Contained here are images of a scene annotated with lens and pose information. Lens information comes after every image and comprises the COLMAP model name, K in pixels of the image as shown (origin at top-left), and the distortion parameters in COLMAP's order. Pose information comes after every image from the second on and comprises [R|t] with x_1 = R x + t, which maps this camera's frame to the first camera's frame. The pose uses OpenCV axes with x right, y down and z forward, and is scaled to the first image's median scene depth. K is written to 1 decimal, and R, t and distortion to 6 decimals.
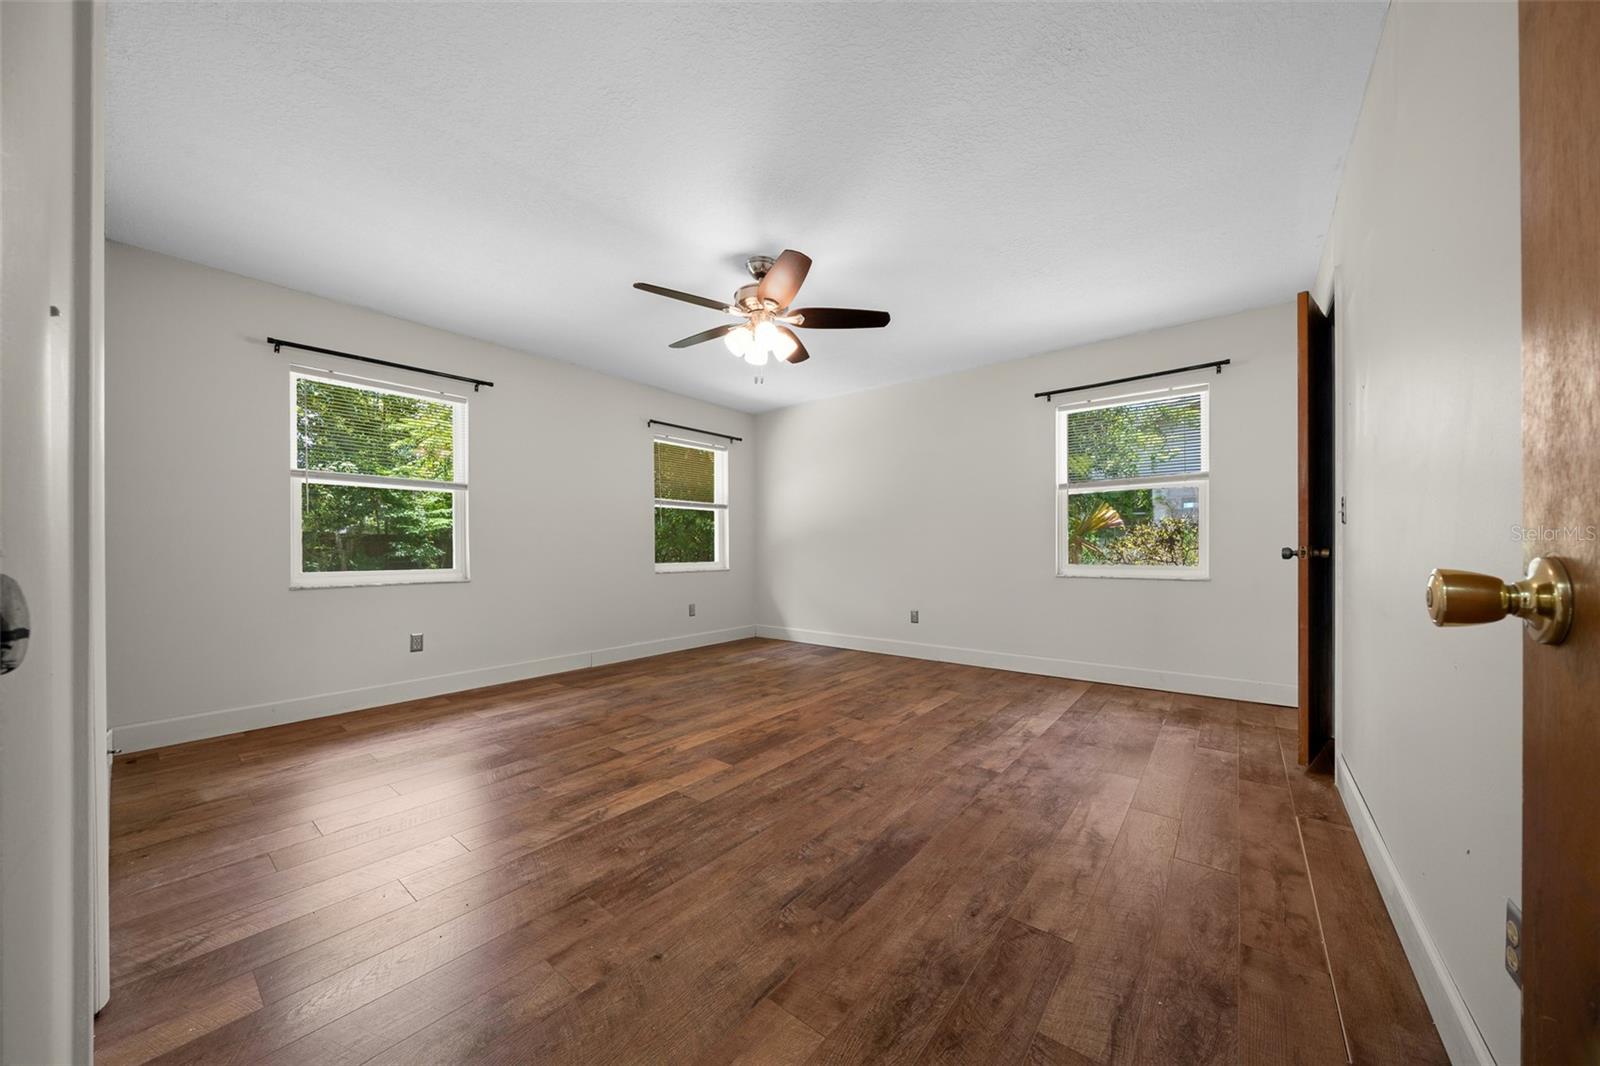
lens RADIAL K [[546.5, 0, 800.3], [0, 546.5, 540.3], [0, 0, 1]] dist [-0.008275, 0.000167]
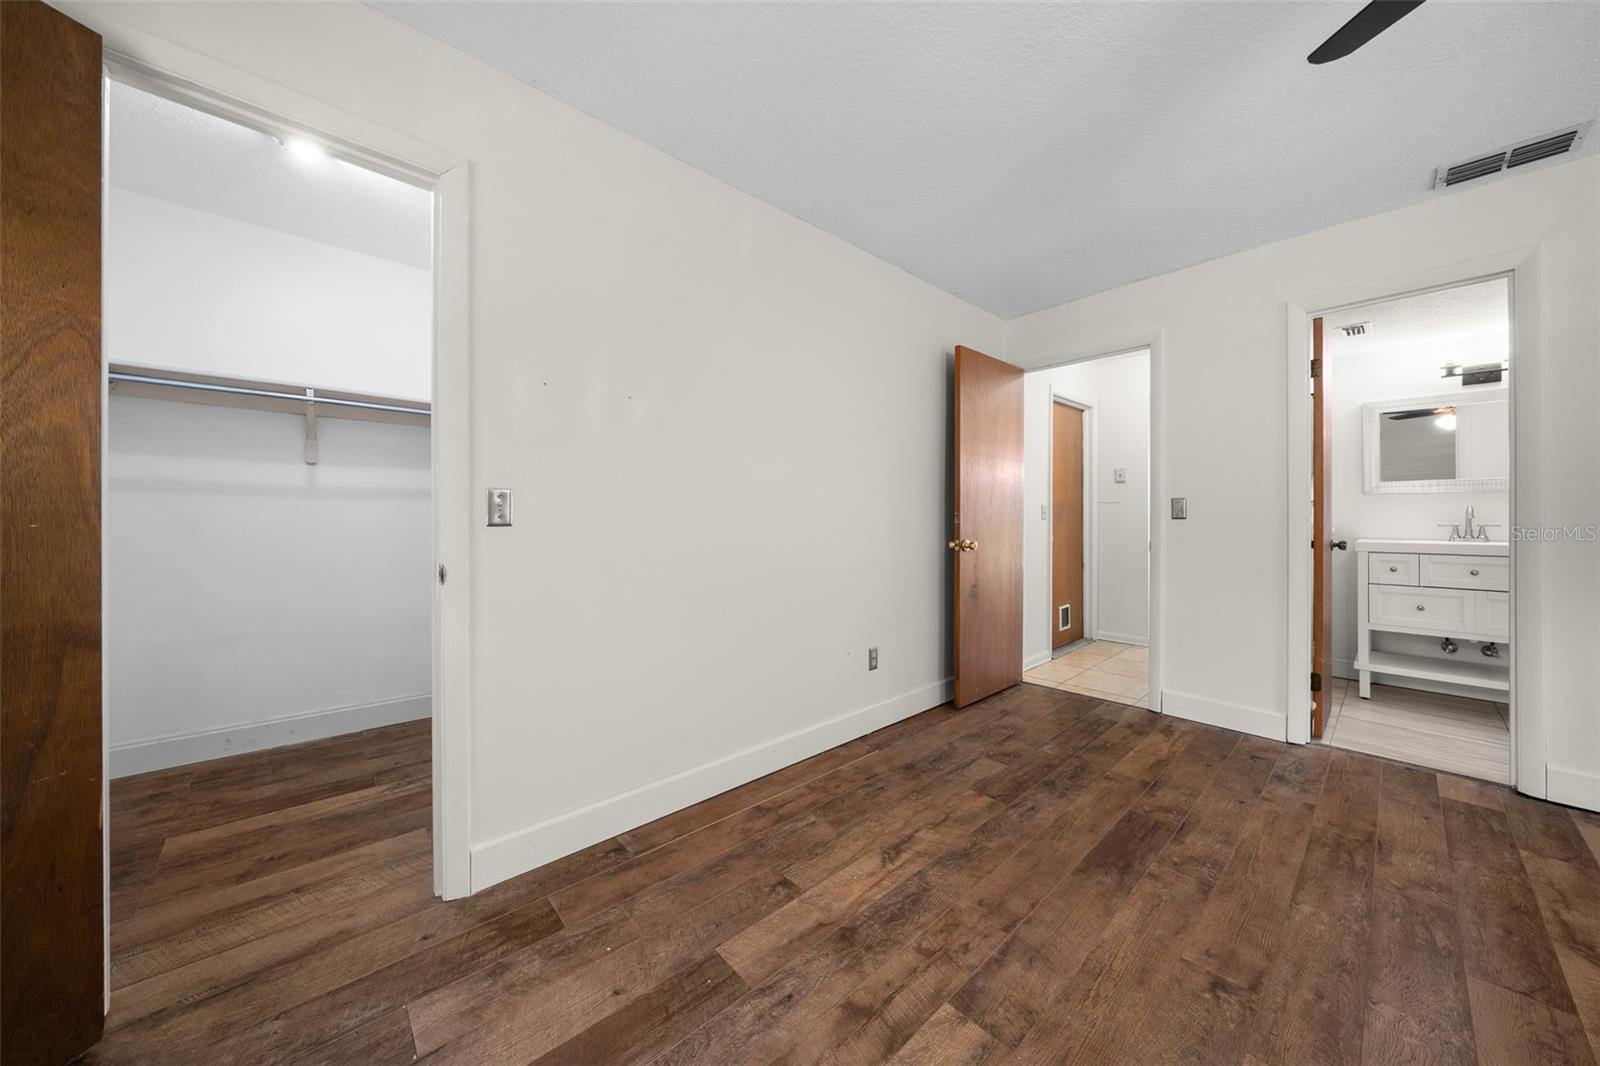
lens RADIAL K [[546.5, 0, 803.4], [0, 546.5, 522.1], [0, 0, 1]] dist [-0.008275, 0.000167]
pose [[-0.987732, -0.000505, 0.156156, 0.384405], [-0.001168, 0.999991, -0.004156, -0.027919], [-0.156152, -0.004288, -0.987724, 1.396126]]
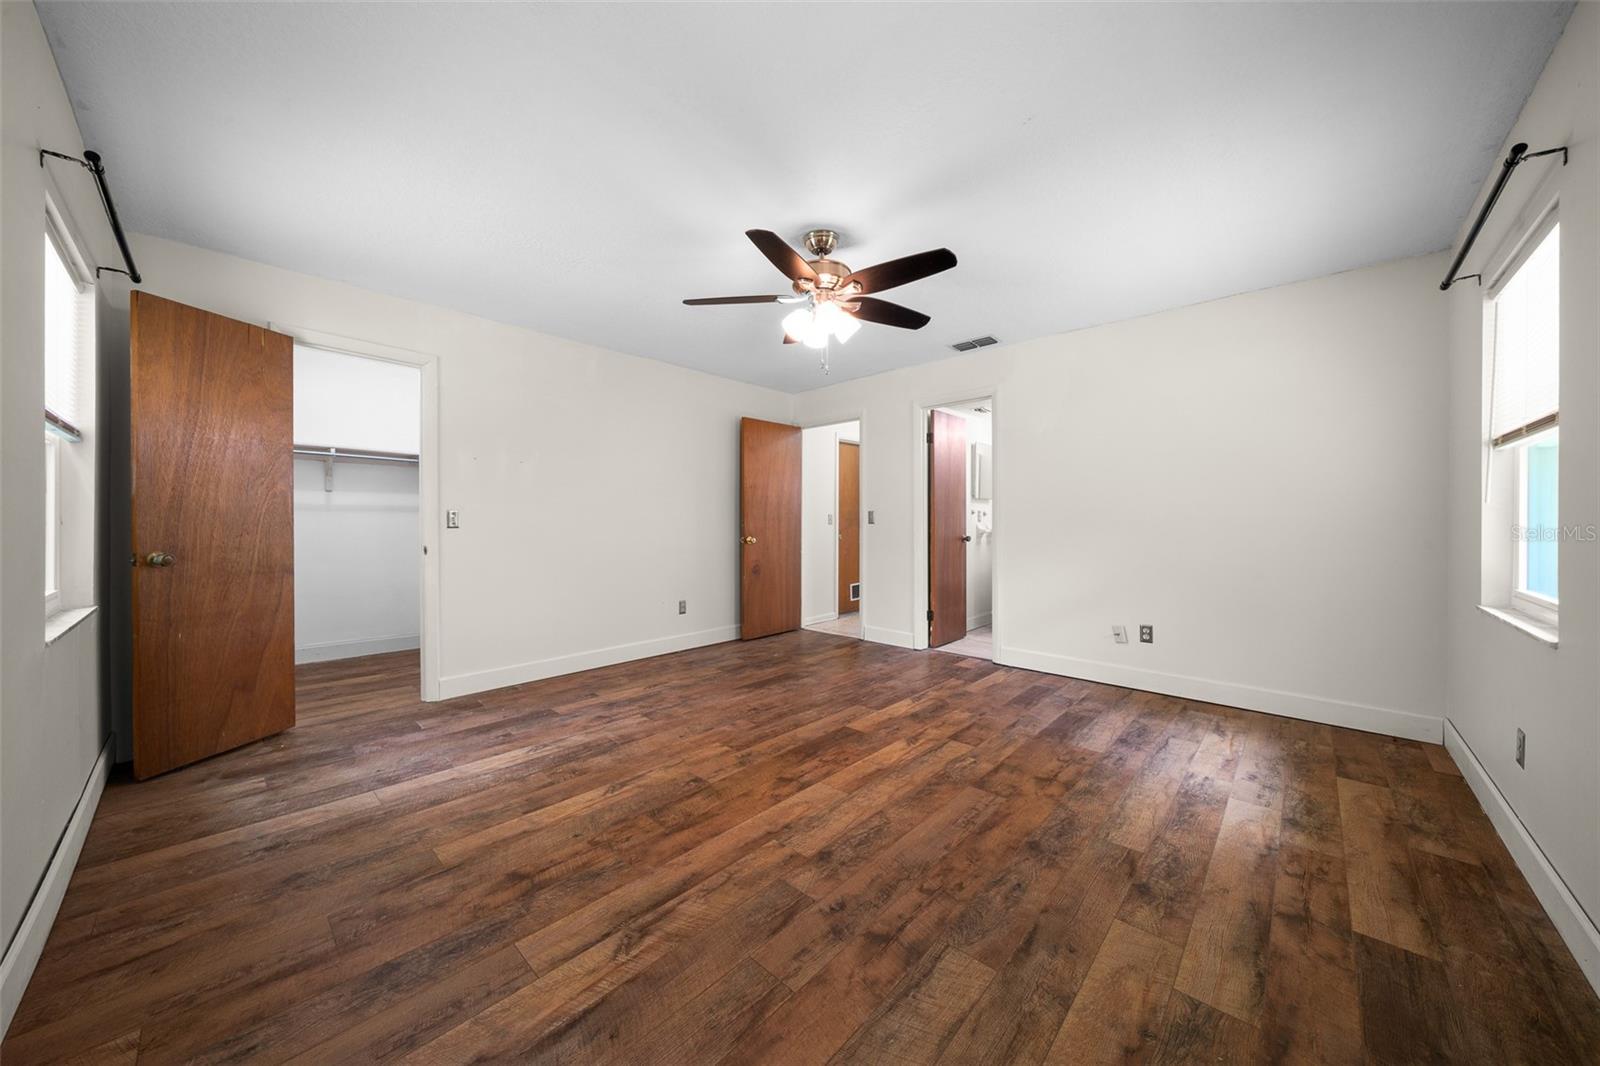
lens RADIAL K [[546.5, 0, 802.3], [0, 546.5, 528.4], [0, 0, 1]] dist [-0.008275, 0.000167]
pose [[-0.997193, 0.002219, 0.074843, -0.113780], [0.002092, 0.999996, -0.001778, -0.019823], [-0.074847, -0.001616, -0.997194, 2.081450]]
